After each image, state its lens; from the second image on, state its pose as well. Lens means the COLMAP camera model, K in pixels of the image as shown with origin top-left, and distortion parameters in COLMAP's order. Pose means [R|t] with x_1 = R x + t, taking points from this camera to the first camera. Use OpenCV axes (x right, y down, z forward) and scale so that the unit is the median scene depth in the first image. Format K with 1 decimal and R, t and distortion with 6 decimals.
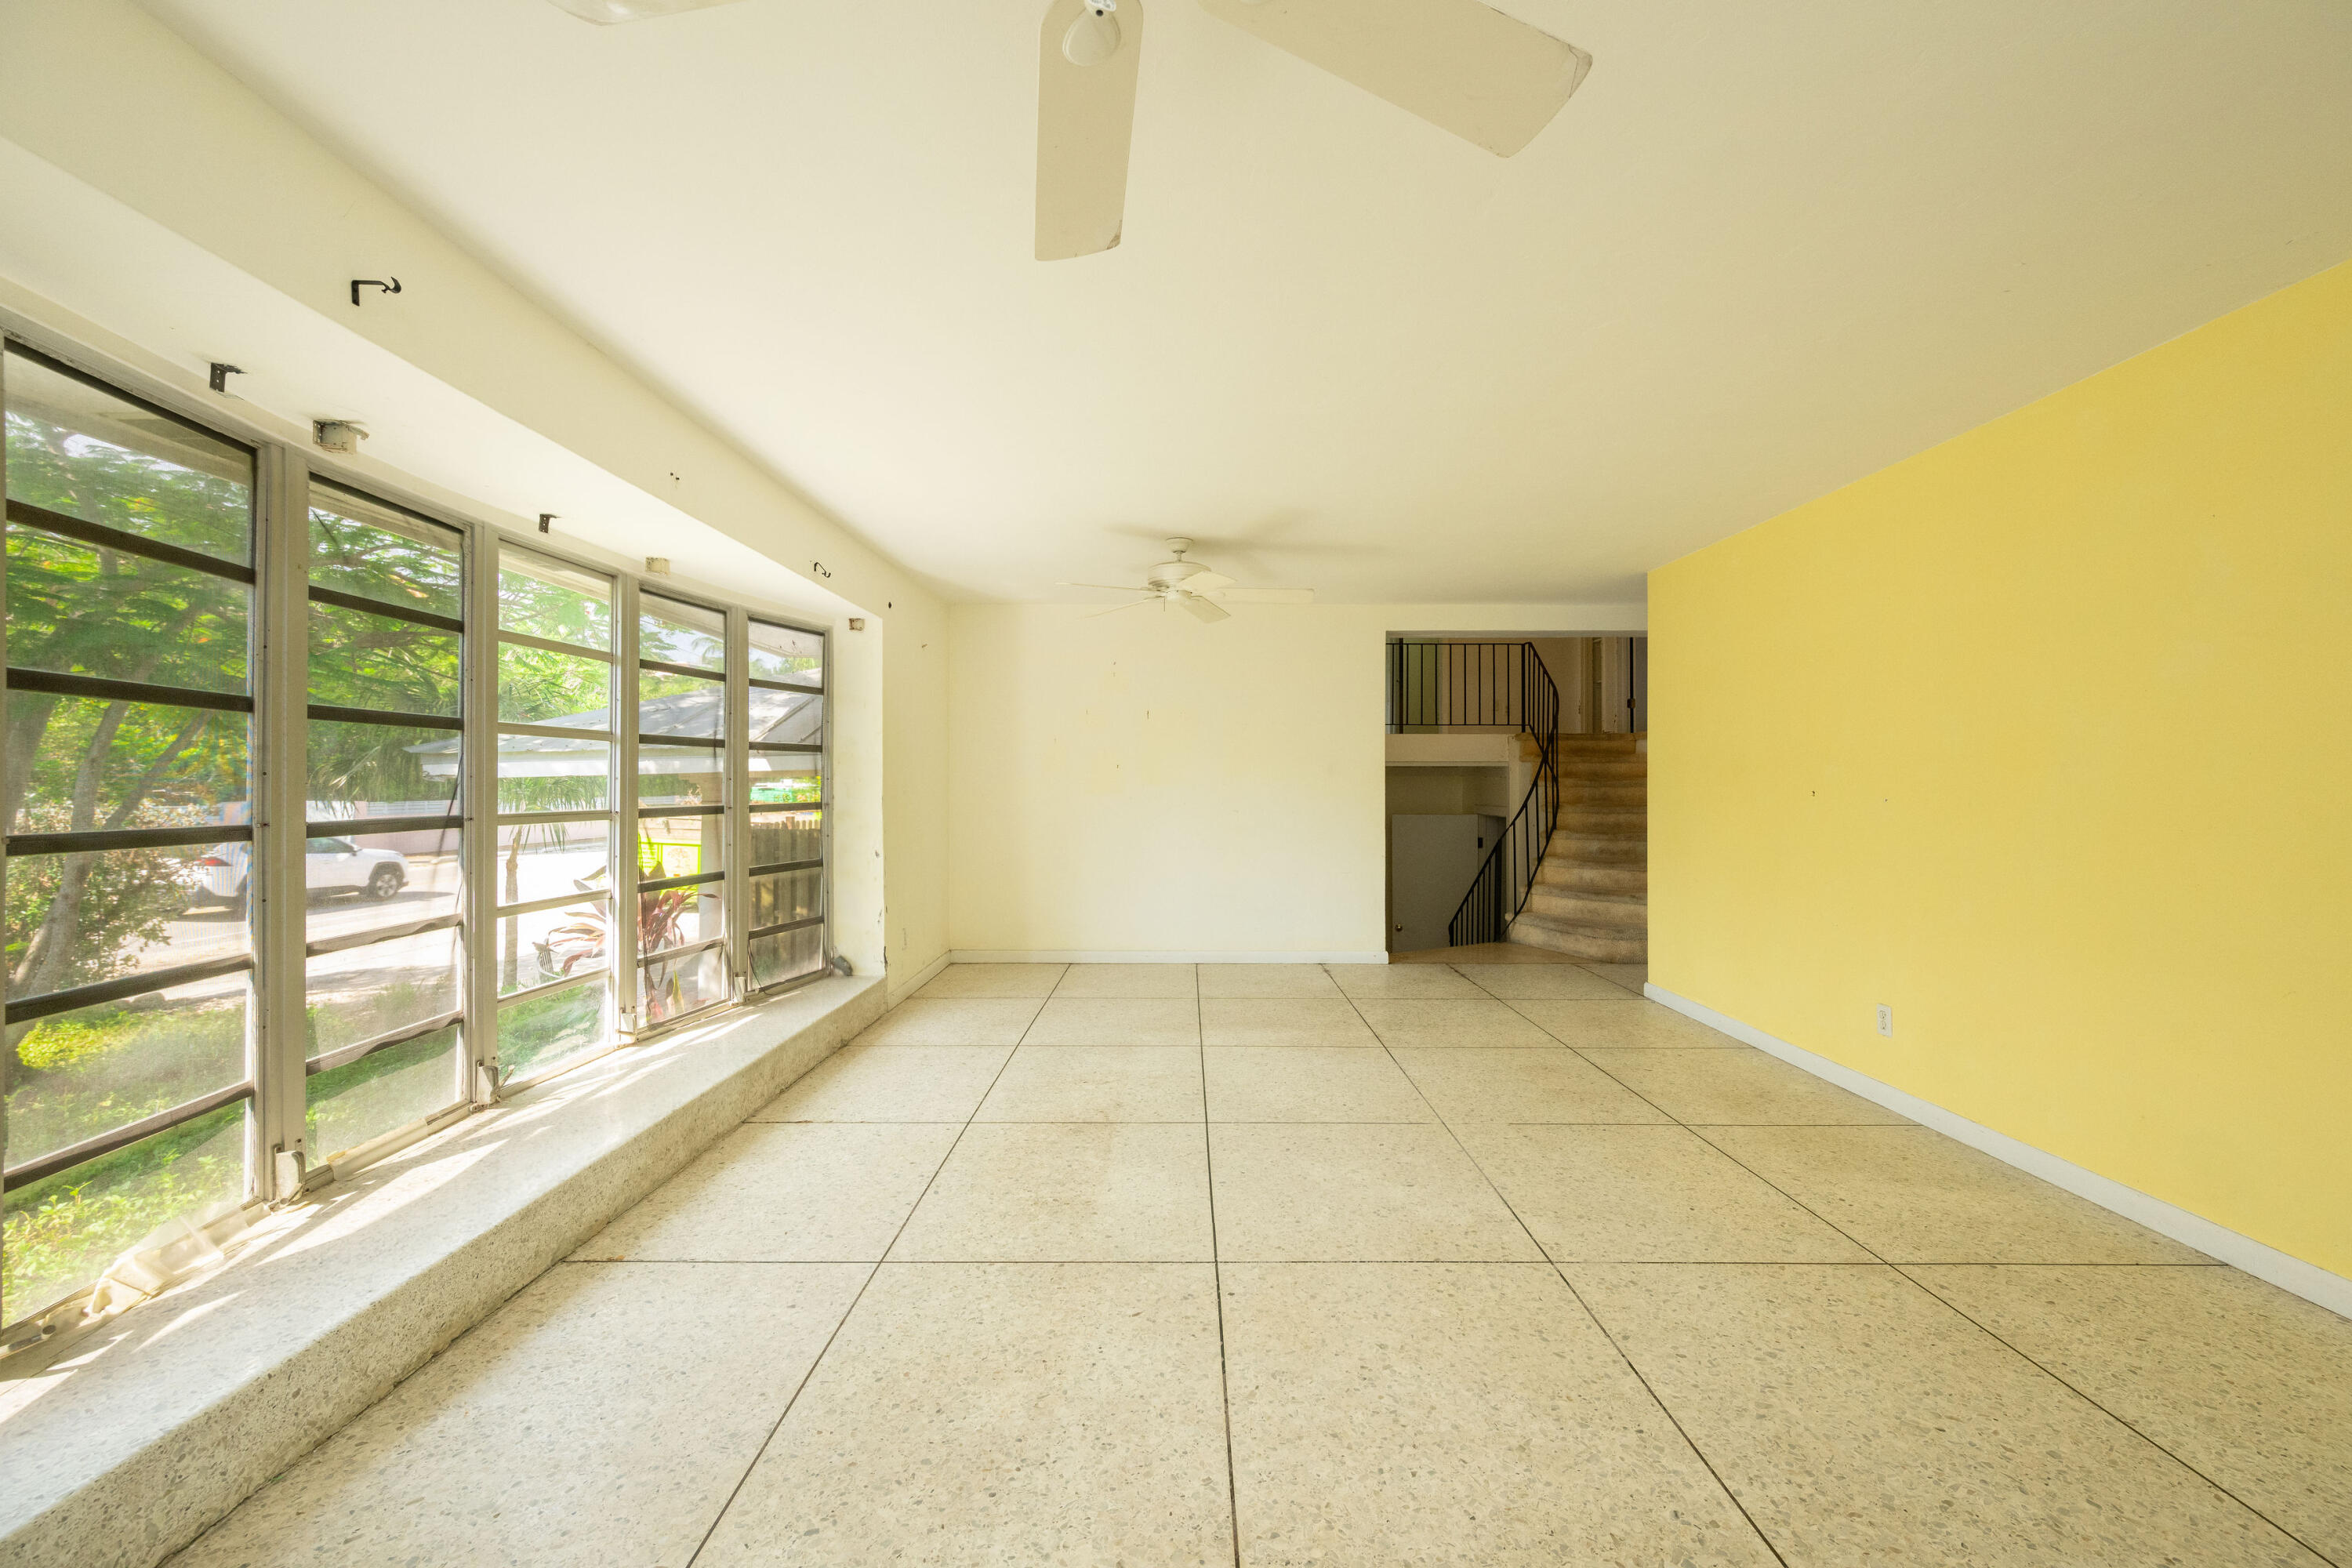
lens RADIAL K [[919.2, 0, 1173.1], [0, 919.2, 779.8], [0, 0, 1]] dist [-0.002470, -0.000089]
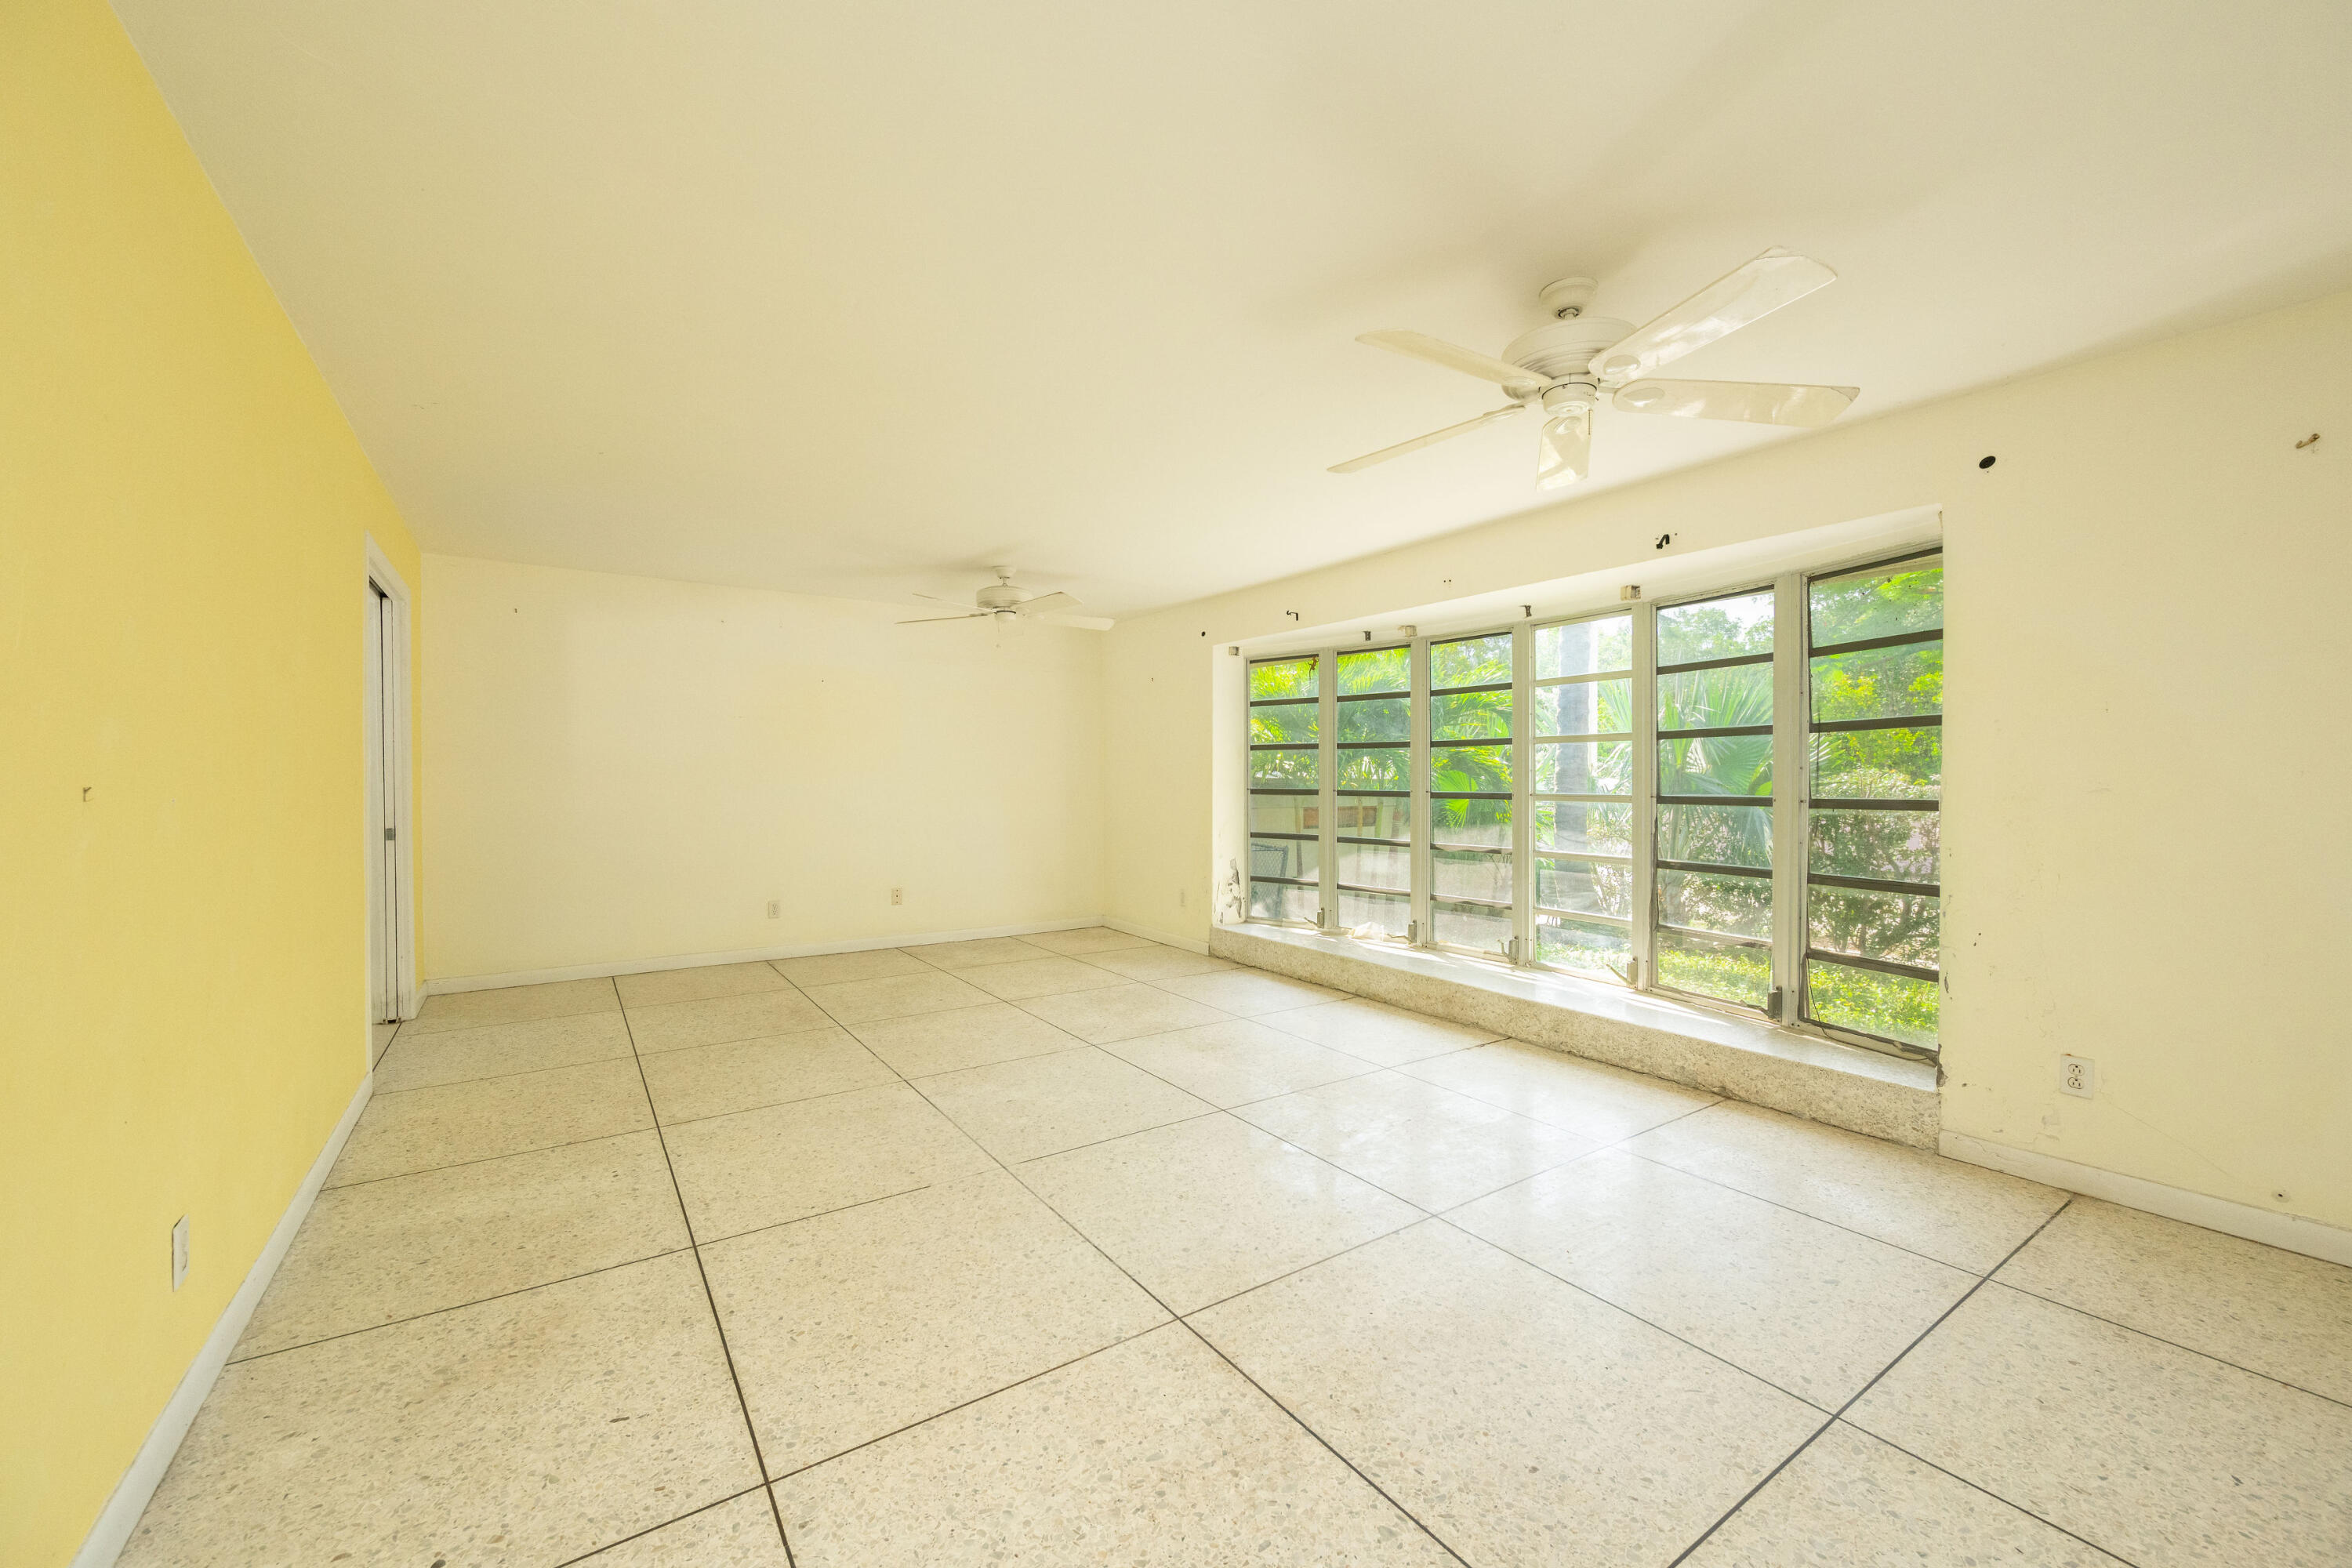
lens RADIAL K [[919.2, 0, 1178.4], [0, 919.2, 787.3], [0, 0, 1]] dist [-0.002470, -0.000089]
pose [[-0.820929, 0.005546, -0.571004, 0.825275], [-0.000349, 0.999948, 0.010214, 0.011538], [0.571031, 0.008584, -0.820884, 2.281597]]
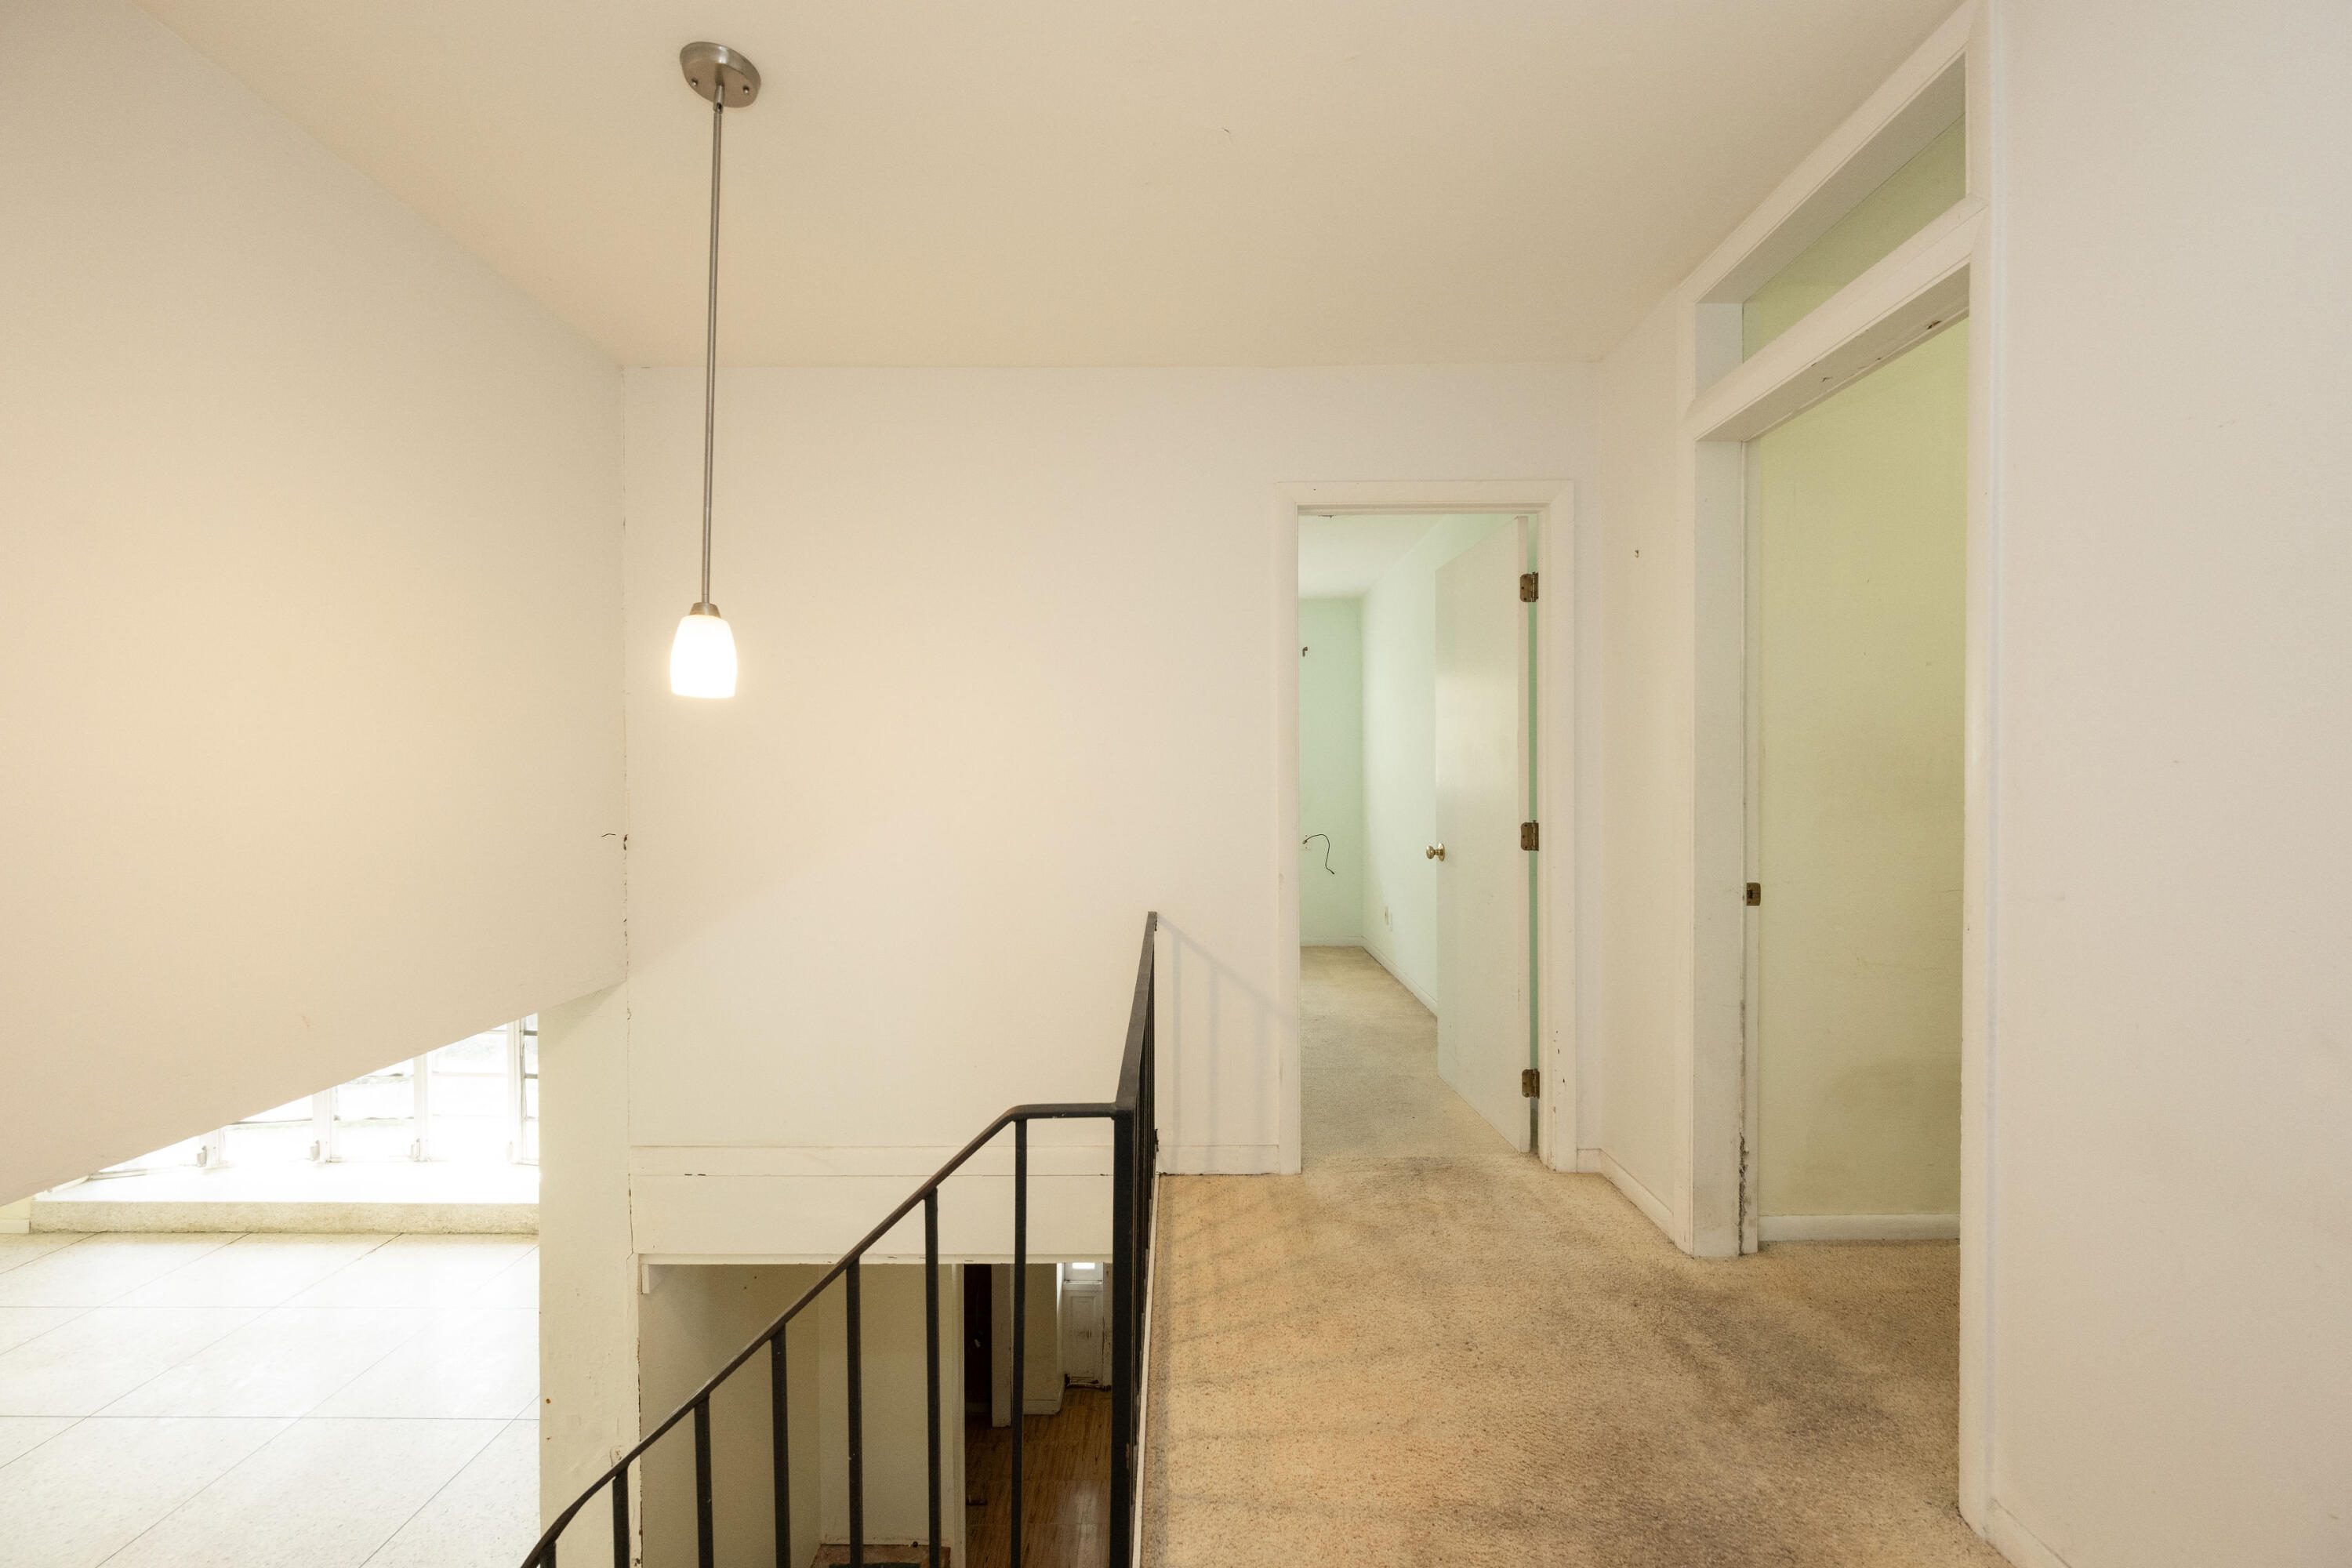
lens RADIAL K [[919.2, 0, 1180.2], [0, 919.2, 785.0], [0, 0, 1]] dist [-0.002470, -0.000089]
pose [[0.005691, 0.010342, -0.999930, 1.606192], [0.005271, 0.999932, 0.010372, -0.608596], [0.999970, -0.005330, 0.005636, 3.134133]]
